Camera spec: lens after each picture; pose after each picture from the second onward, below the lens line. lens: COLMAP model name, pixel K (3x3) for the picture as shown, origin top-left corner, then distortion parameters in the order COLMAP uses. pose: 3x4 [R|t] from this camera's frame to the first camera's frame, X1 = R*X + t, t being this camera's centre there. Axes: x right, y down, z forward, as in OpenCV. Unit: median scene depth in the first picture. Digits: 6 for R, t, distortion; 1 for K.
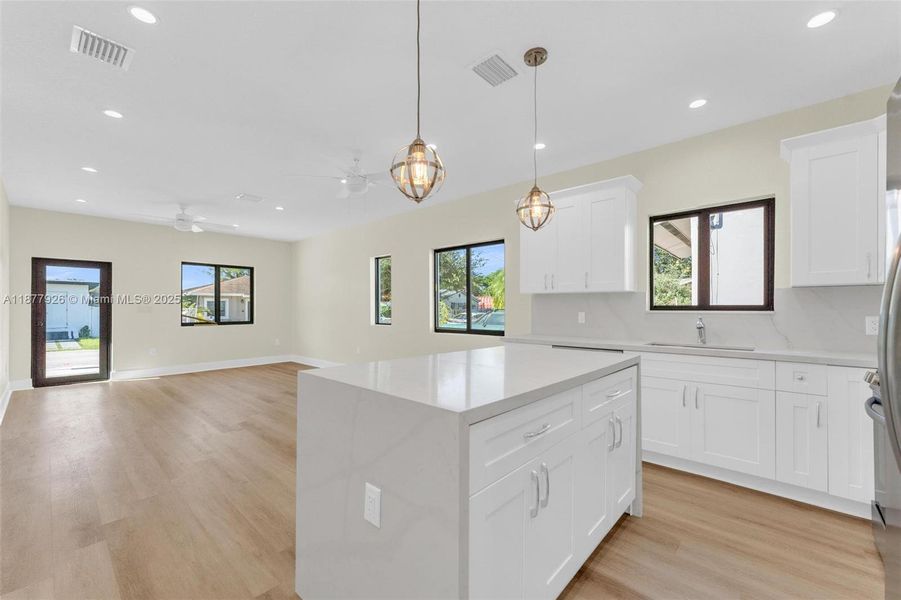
lens RADIAL K [[366.4, 0, 451.0], [0, 366.4, 305.3], [0, 0, 1]] dist [0.000222, 0.000010]
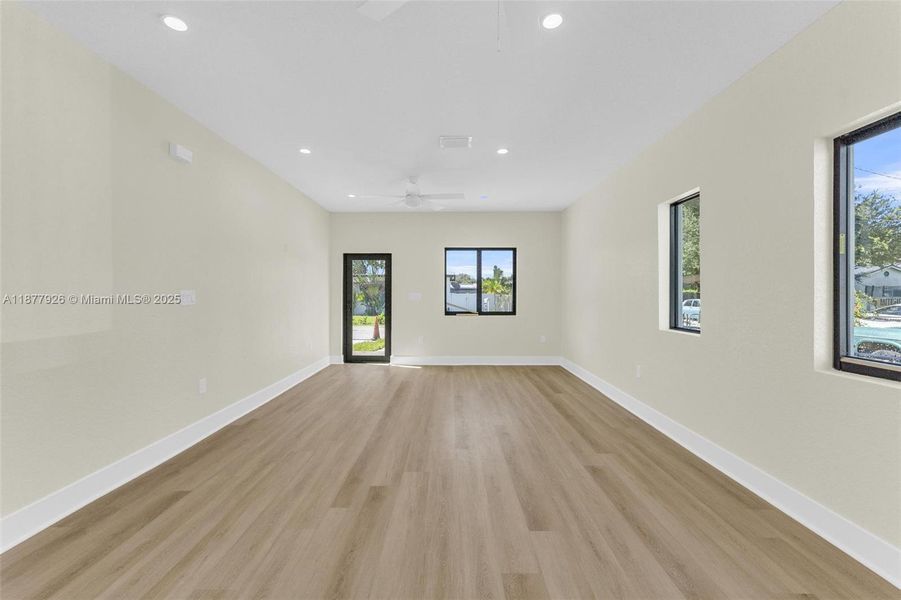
lens RADIAL K [[365.5, 0, 444.2], [0, 365.5, 296.6], [0, 0, 1]] dist [0.000637, 0.000109]
pose [[0.658987, 0.005675, -0.752133, -0.022564], [0.005495, 0.999909, 0.012359, -0.003769], [0.752134, -0.012278, 0.658895, 0.403472]]
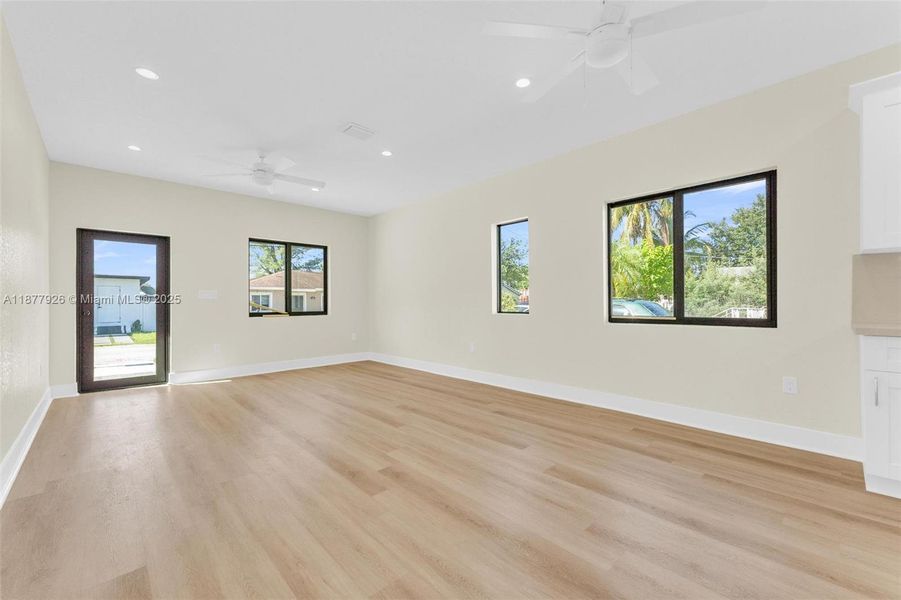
lens RADIAL K [[368.2, 0, 450.5], [0, 368.2, 300.0], [0, 0, 1]] dist [0.000057, -0.000109]
pose [[0.996981, -0.005554, -0.077441, -0.245020], [0.005455, 0.999984, -0.001486, 0.025430], [0.077448, 0.001059, 0.996996, 0.237859]]
